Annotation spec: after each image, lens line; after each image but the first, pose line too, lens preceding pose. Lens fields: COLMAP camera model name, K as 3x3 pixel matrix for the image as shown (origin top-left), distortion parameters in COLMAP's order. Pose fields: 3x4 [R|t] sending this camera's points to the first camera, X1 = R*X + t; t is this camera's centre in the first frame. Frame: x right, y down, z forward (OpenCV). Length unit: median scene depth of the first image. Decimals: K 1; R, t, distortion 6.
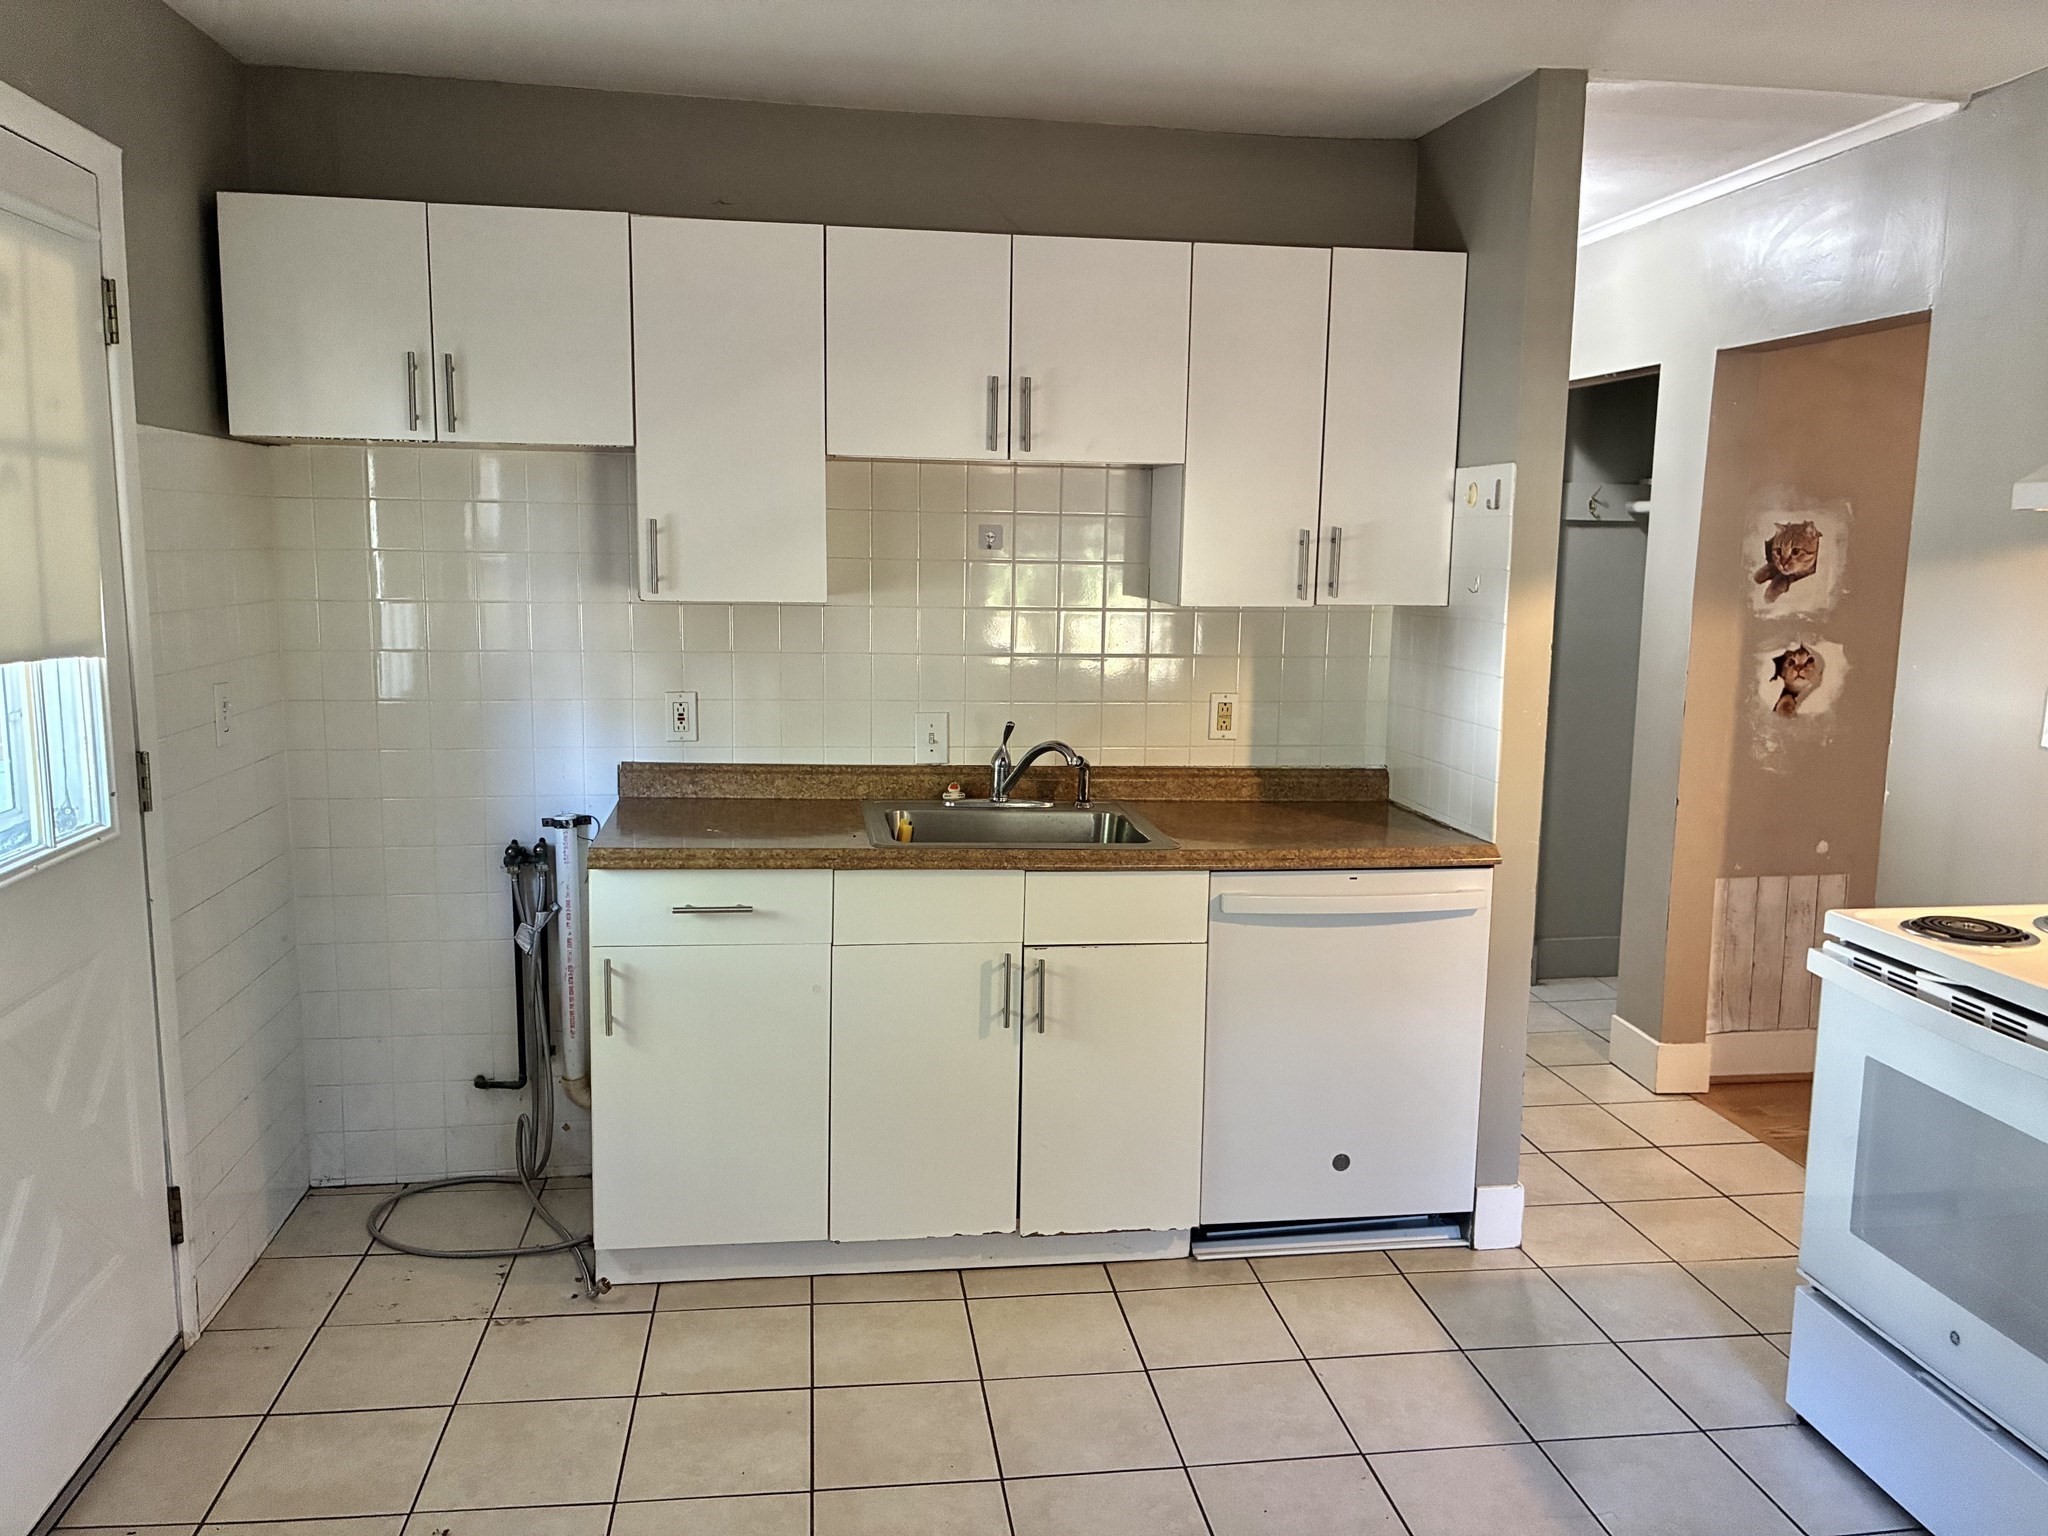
lens RADIAL K [[1553.4, 0, 1029.6], [0, 1553.4, 744.3], [0, 0, 1]] dist [0.011708, -0.001743]
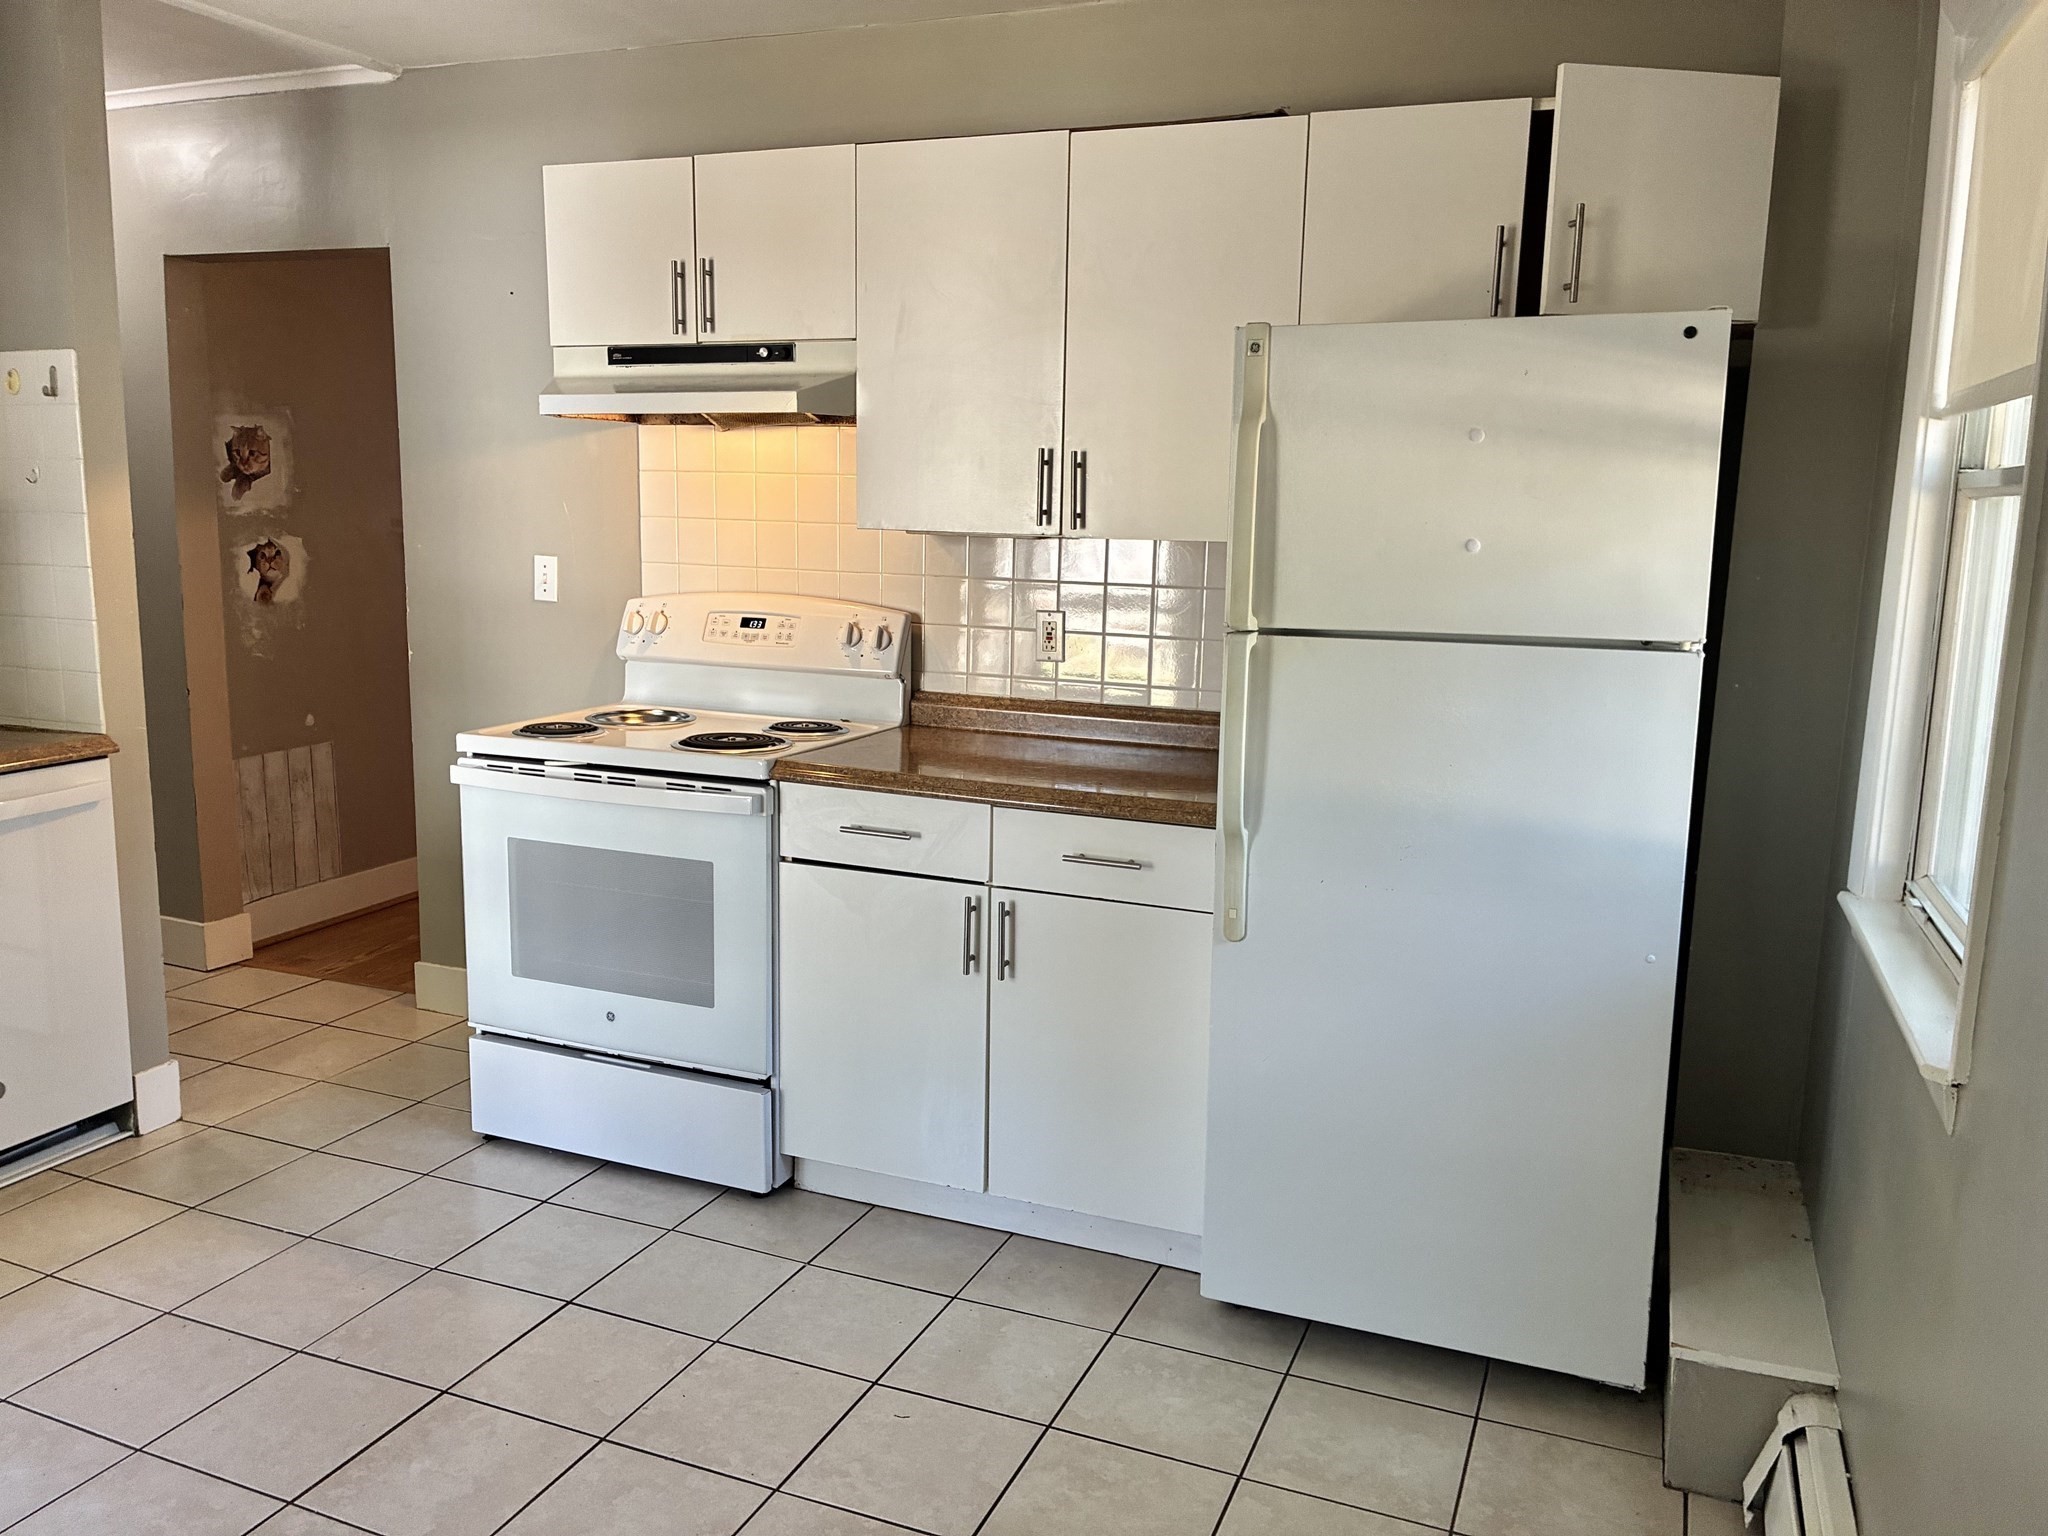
lens RADIAL K [[1553.4, 0, 1029.6], [0, 1553.4, 744.3], [0, 0, 1]] dist [0.011708, -0.001743]
pose [[0.505056, -0.142469, 0.851247, -0.190969], [0.102159, 0.989217, 0.104948, 0.019221], [-0.857019, 0.033958, 0.514164, -0.020391]]
